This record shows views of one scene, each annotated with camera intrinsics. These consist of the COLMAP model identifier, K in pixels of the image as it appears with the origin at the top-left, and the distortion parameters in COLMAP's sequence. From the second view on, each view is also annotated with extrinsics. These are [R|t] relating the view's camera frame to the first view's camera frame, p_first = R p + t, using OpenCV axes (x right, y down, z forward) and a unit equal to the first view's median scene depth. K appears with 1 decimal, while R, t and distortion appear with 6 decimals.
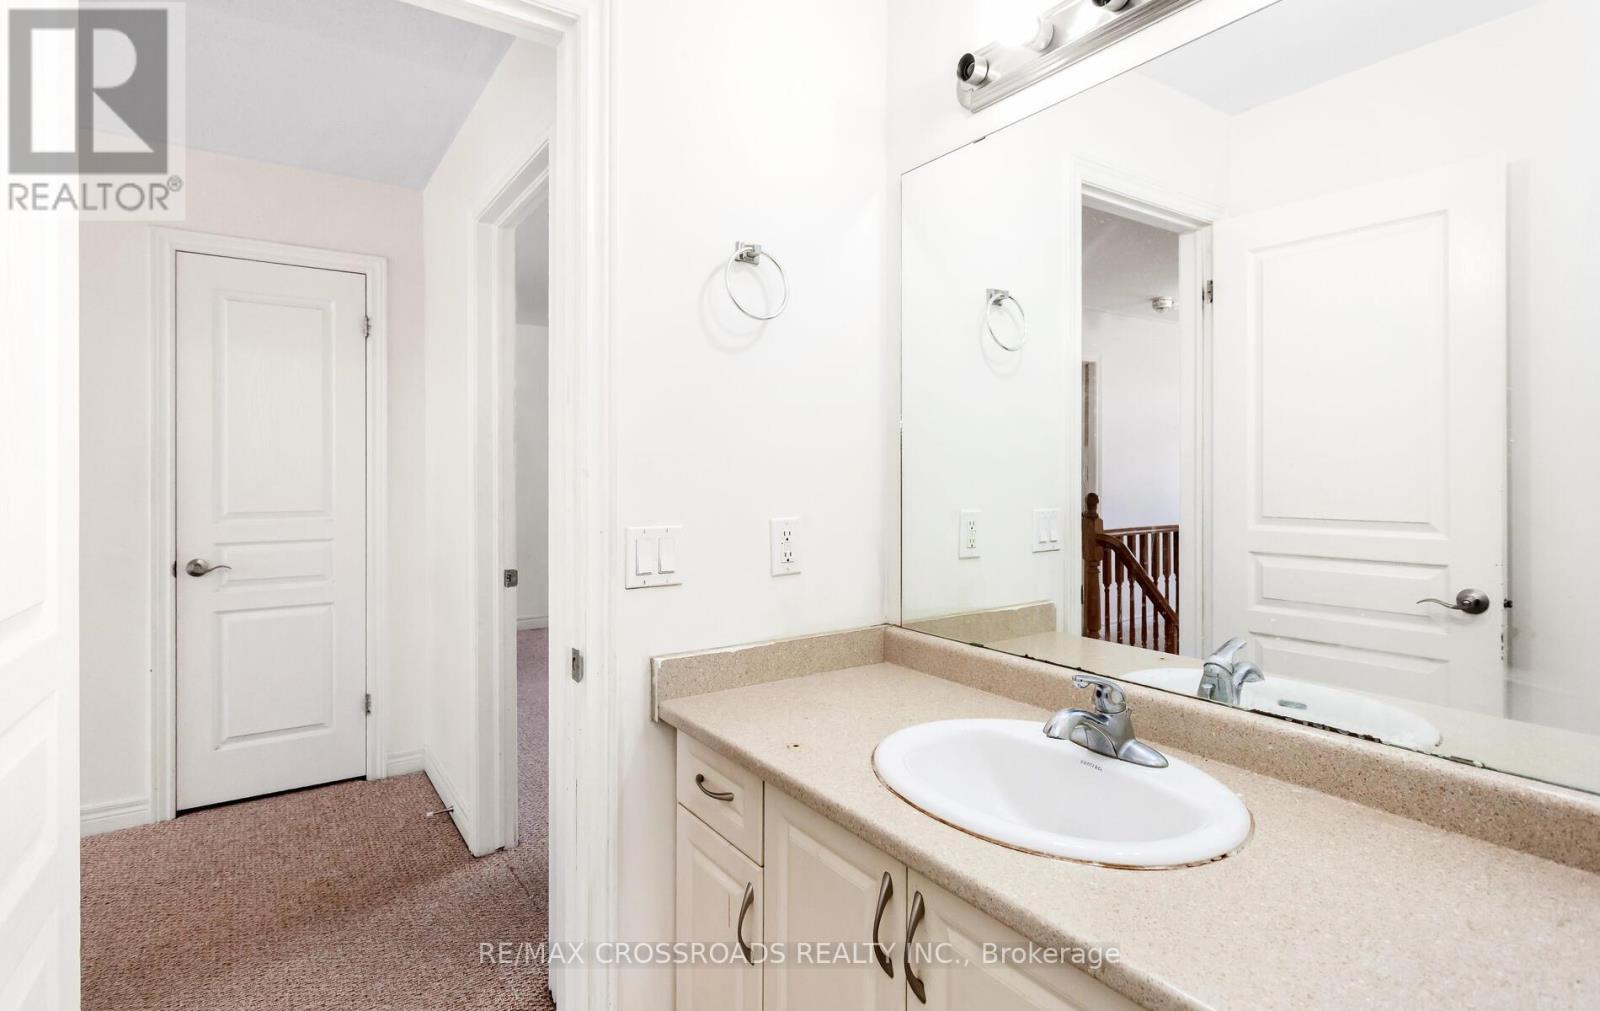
lens RADIAL K [[780.7, 0, 795.0], [0, 780.7, 496.0], [0, 0, 1]] dist [-0.000941, 0.000406]
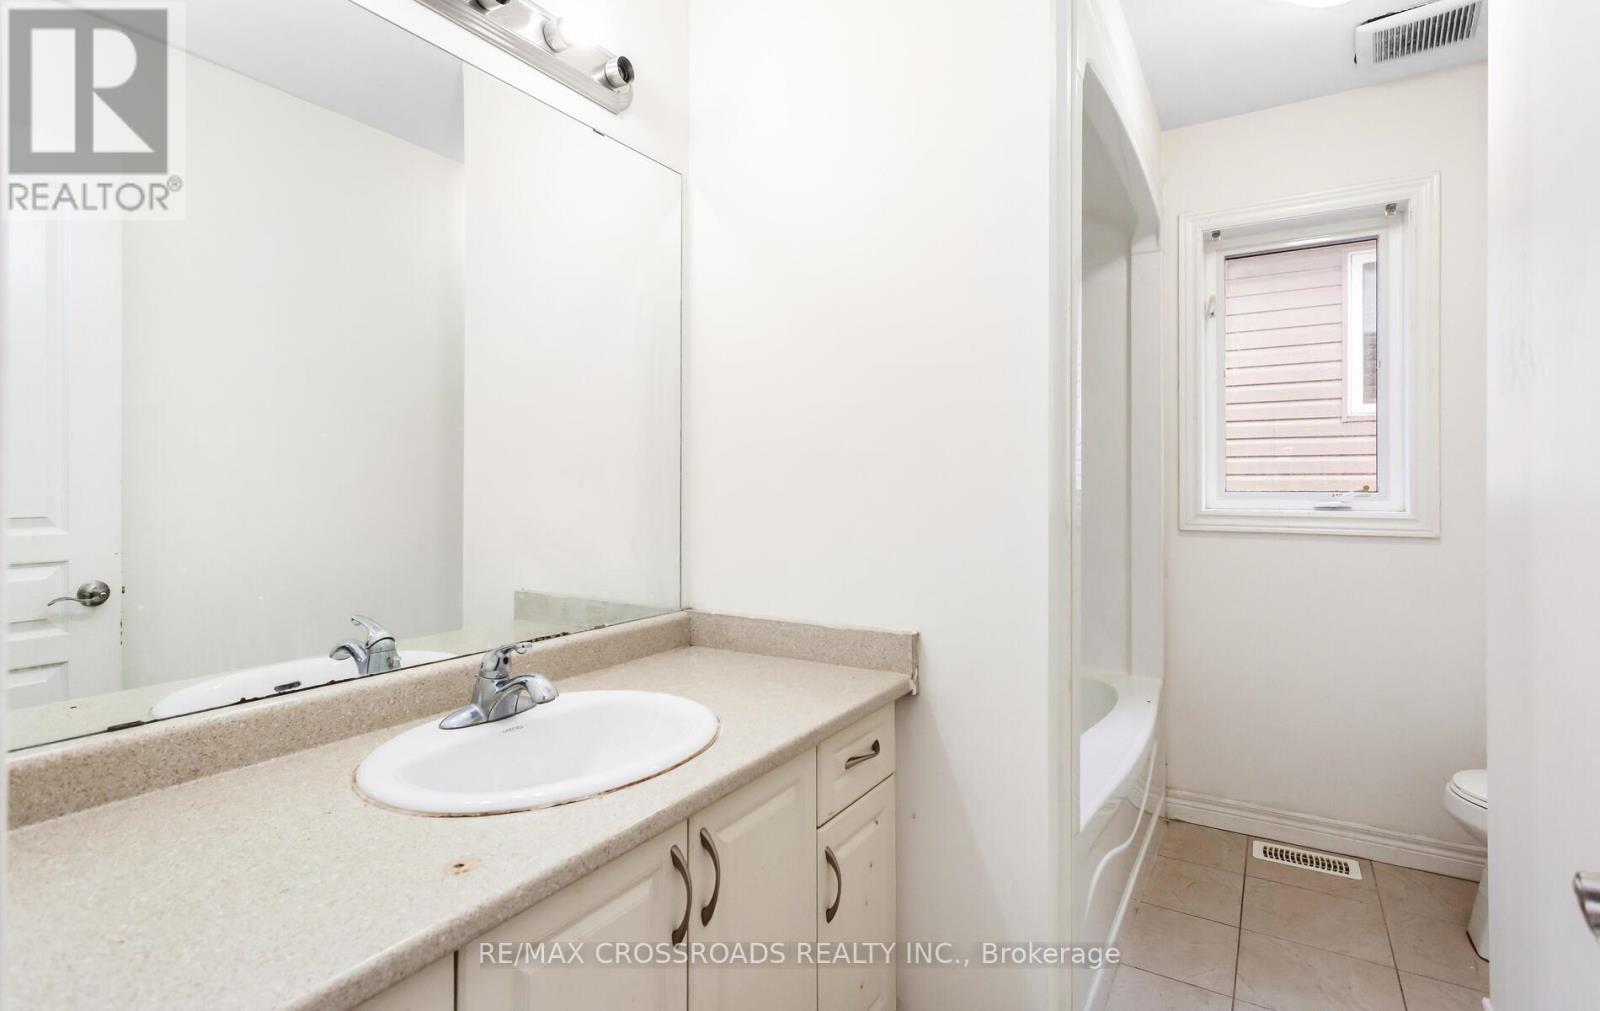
lens RADIAL K [[780.7, 0, 795.0], [0, 780.7, 496.0], [0, 0, 1]] dist [-0.000941, 0.000406]
pose [[-0.402568, -0.012194, 0.915309, -0.444785], [0.026629, 0.999332, 0.025025, 0.012507], [-0.915003, 0.034448, -0.401974, 0.661546]]
